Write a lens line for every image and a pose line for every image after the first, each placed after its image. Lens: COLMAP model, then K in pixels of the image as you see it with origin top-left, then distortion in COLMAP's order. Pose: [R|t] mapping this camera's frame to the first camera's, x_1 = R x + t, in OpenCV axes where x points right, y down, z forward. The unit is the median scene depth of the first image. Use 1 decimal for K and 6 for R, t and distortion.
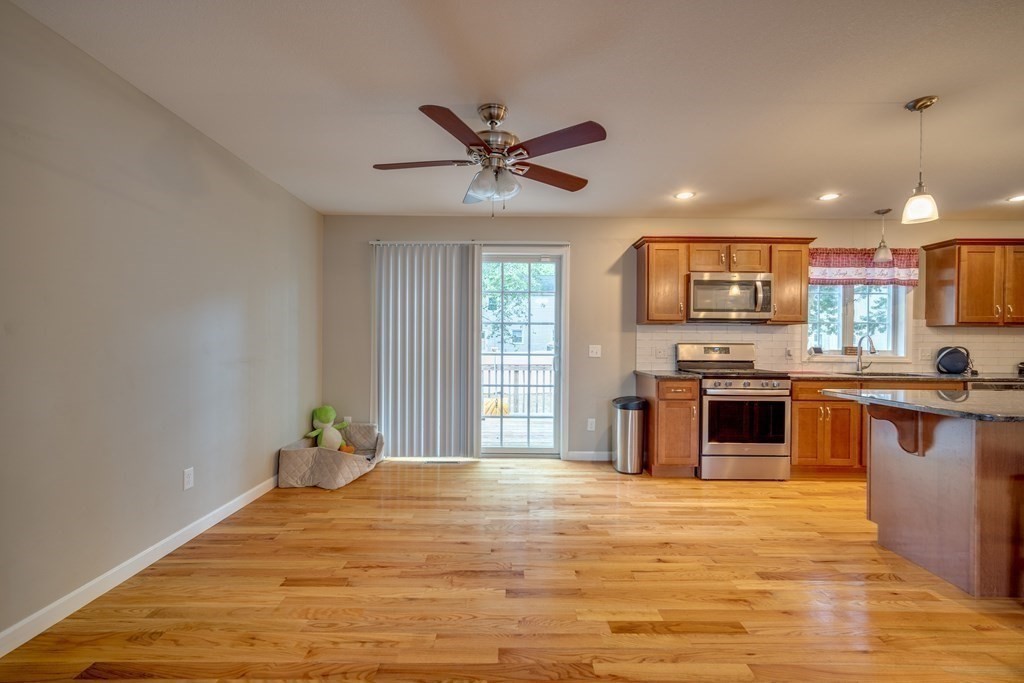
lens RADIAL K [[443.9, 0, 509.8], [0, 443.9, 342.7], [0, 0, 1]] dist [-0.005257, 0.004966]
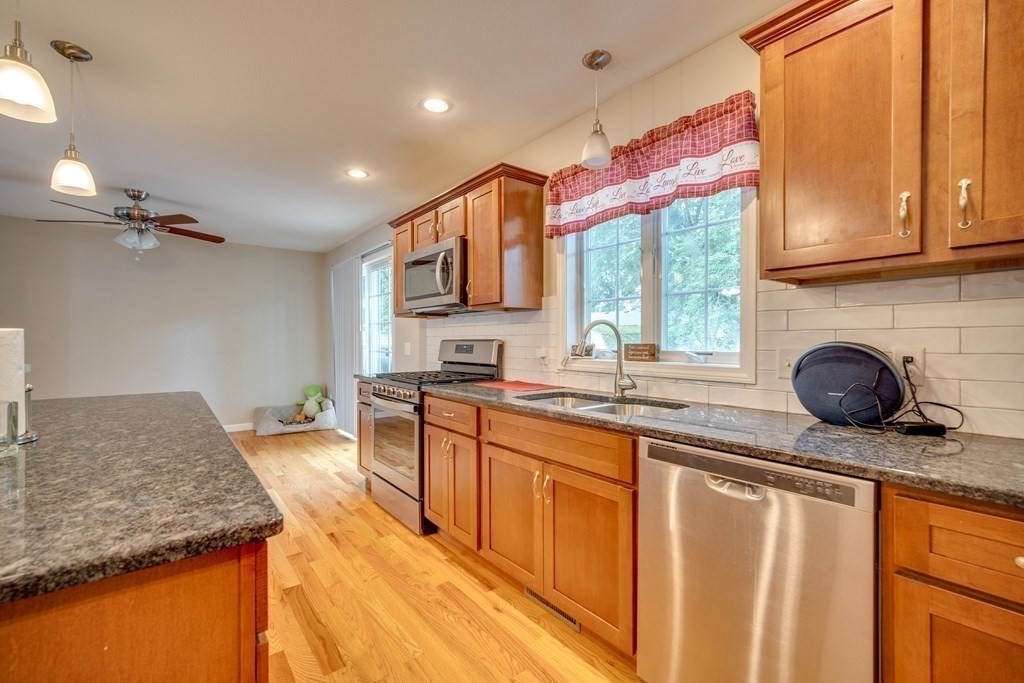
lens RADIAL K [[443.9, 0, 509.8], [0, 443.9, 342.7], [0, 0, 1]] dist [-0.005257, 0.004966]
pose [[0.608902, -0.005096, -0.793229, 1.098201], [0.001178, 0.999984, -0.005520, 0.010854], [0.793245, 0.002426, 0.608898, 0.598348]]
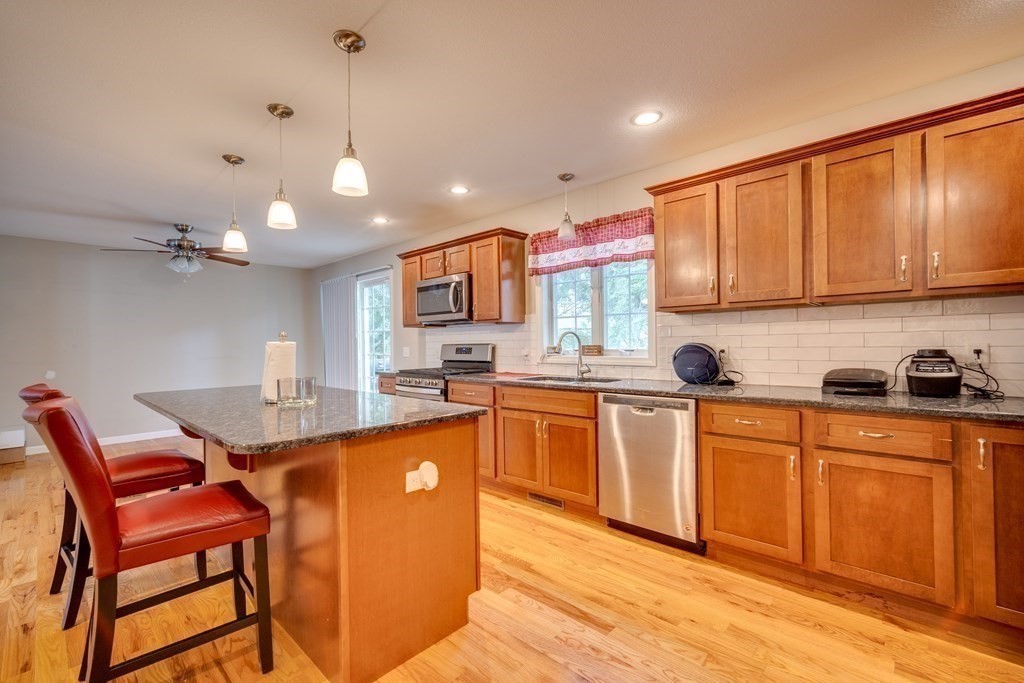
lens RADIAL K [[443.9, 0, 509.8], [0, 443.9, 342.7], [0, 0, 1]] dist [-0.005257, 0.004966]
pose [[0.721063, -0.019137, -0.692605, 1.246996], [0.016109, 0.999811, -0.010855, 0.011287], [0.692682, -0.003330, 0.721236, 0.327029]]
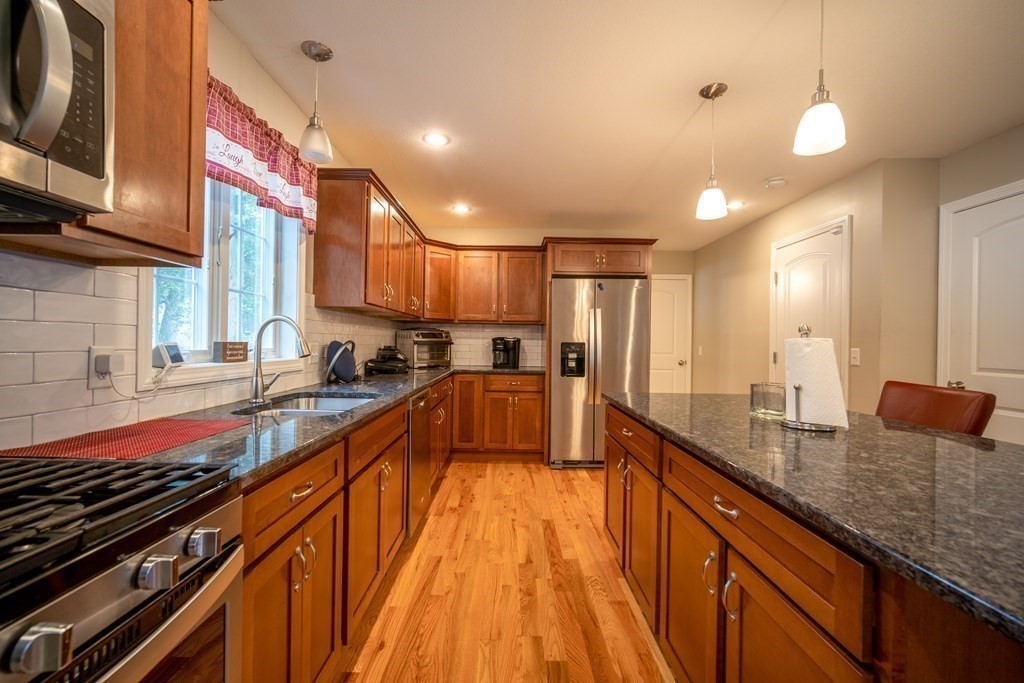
lens RADIAL K [[443.9, 0, 509.8], [0, 443.9, 342.7], [0, 0, 1]] dist [-0.005257, 0.004966]
pose [[0.000413, -0.008051, 0.999968, 0.352497], [-0.013230, 0.999880, 0.008056, 0.003004], [-0.999912, -0.013233, 0.000307, 0.748919]]
